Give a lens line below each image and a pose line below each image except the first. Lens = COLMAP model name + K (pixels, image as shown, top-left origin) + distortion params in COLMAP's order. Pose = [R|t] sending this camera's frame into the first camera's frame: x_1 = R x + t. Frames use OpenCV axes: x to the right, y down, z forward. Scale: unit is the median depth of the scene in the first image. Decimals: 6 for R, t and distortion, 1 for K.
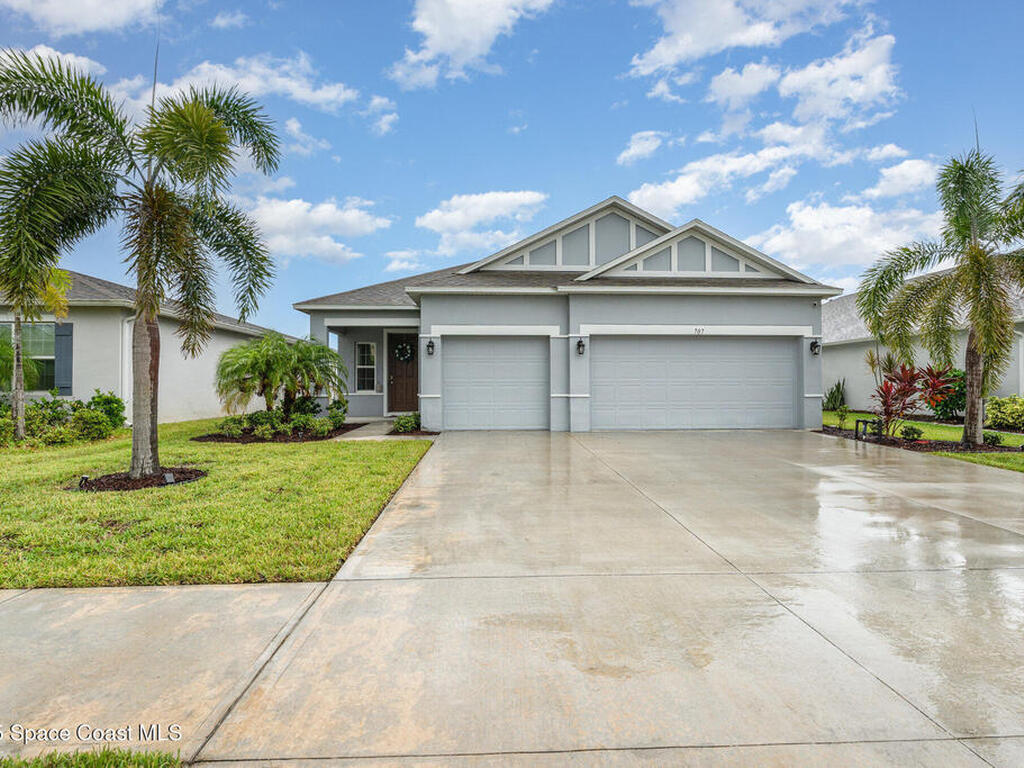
lens RADIAL K [[525.2, 0, 514.1], [0, 525.2, 368.3], [0, 0, 1]] dist [-0.000714, -0.000116]
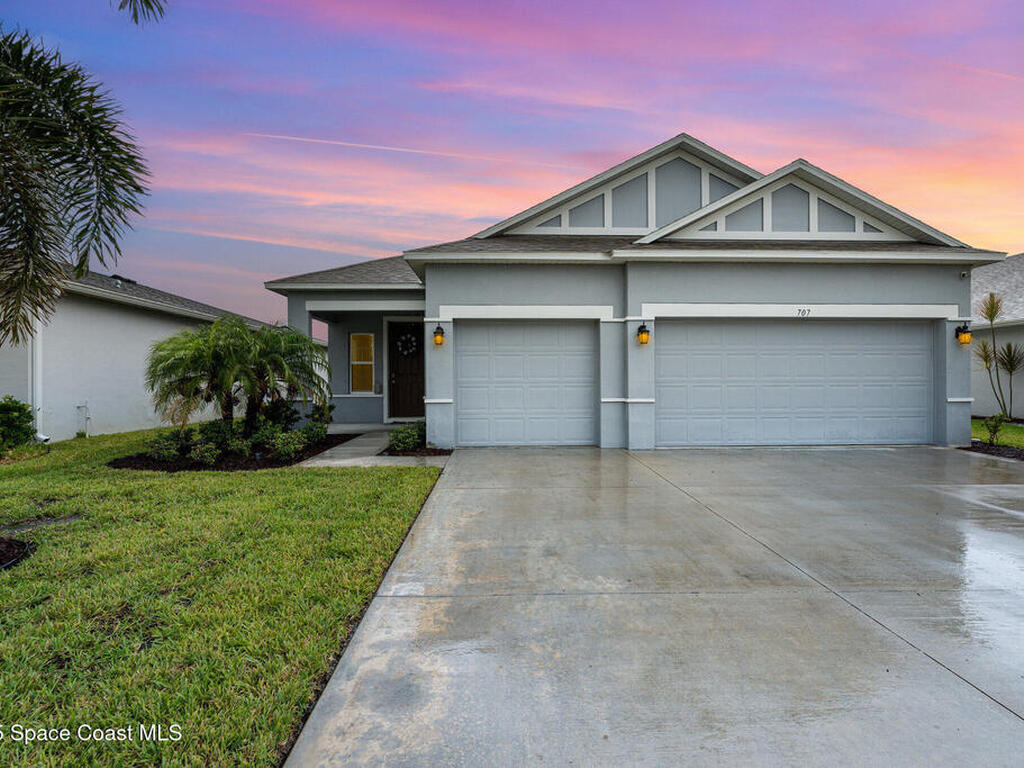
lens RADIAL K [[525.2, 0, 514.1], [0, 525.2, 368.3], [0, 0, 1]] dist [-0.000714, -0.000116]
pose [[0.999784, -0.001775, -0.020696, -0.036943], [0.001894, 0.999982, 0.005694, 0.002519], [0.020685, -0.005732, 0.999770, 0.254594]]
